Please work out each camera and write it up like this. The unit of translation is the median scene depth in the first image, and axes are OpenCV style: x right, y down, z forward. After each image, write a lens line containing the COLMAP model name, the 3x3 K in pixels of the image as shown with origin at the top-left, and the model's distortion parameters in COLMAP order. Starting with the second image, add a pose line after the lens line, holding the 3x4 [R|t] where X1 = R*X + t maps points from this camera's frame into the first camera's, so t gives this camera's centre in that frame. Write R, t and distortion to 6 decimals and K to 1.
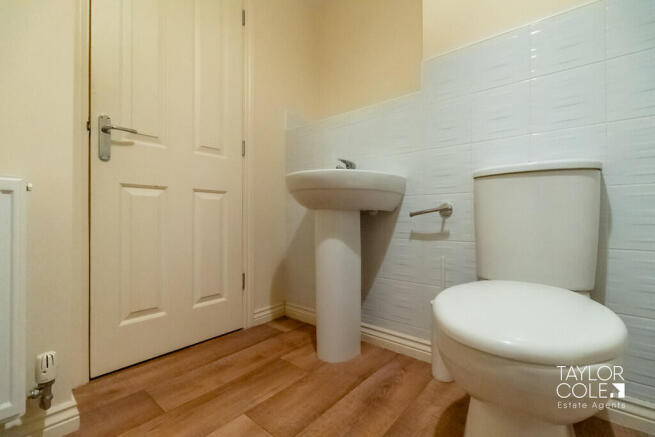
lens RADIAL K [[289.1, 0, 329.2], [0, 289.1, 215.7], [0, 0, 1]] dist [0.000375, -0.000173]
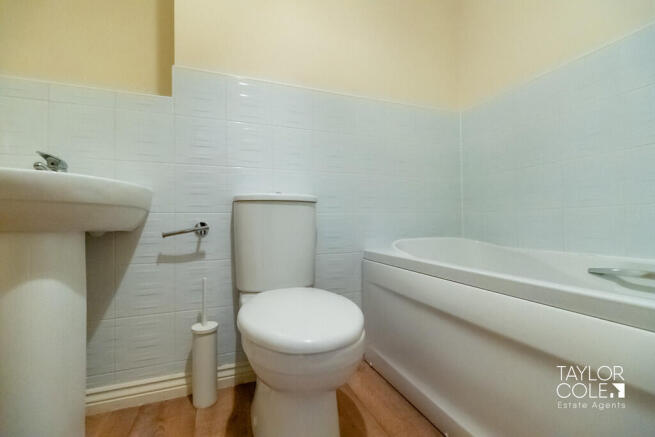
lens RADIAL K [[289.1, 0, 329.2], [0, 289.1, 215.7], [0, 0, 1]] dist [0.000375, -0.000173]
pose [[0.502091, 0.015772, 0.864671, -0.212188], [0.006986, 0.999727, -0.022292, -0.038250], [-0.864787, 0.017233, 0.501844, 0.125373]]
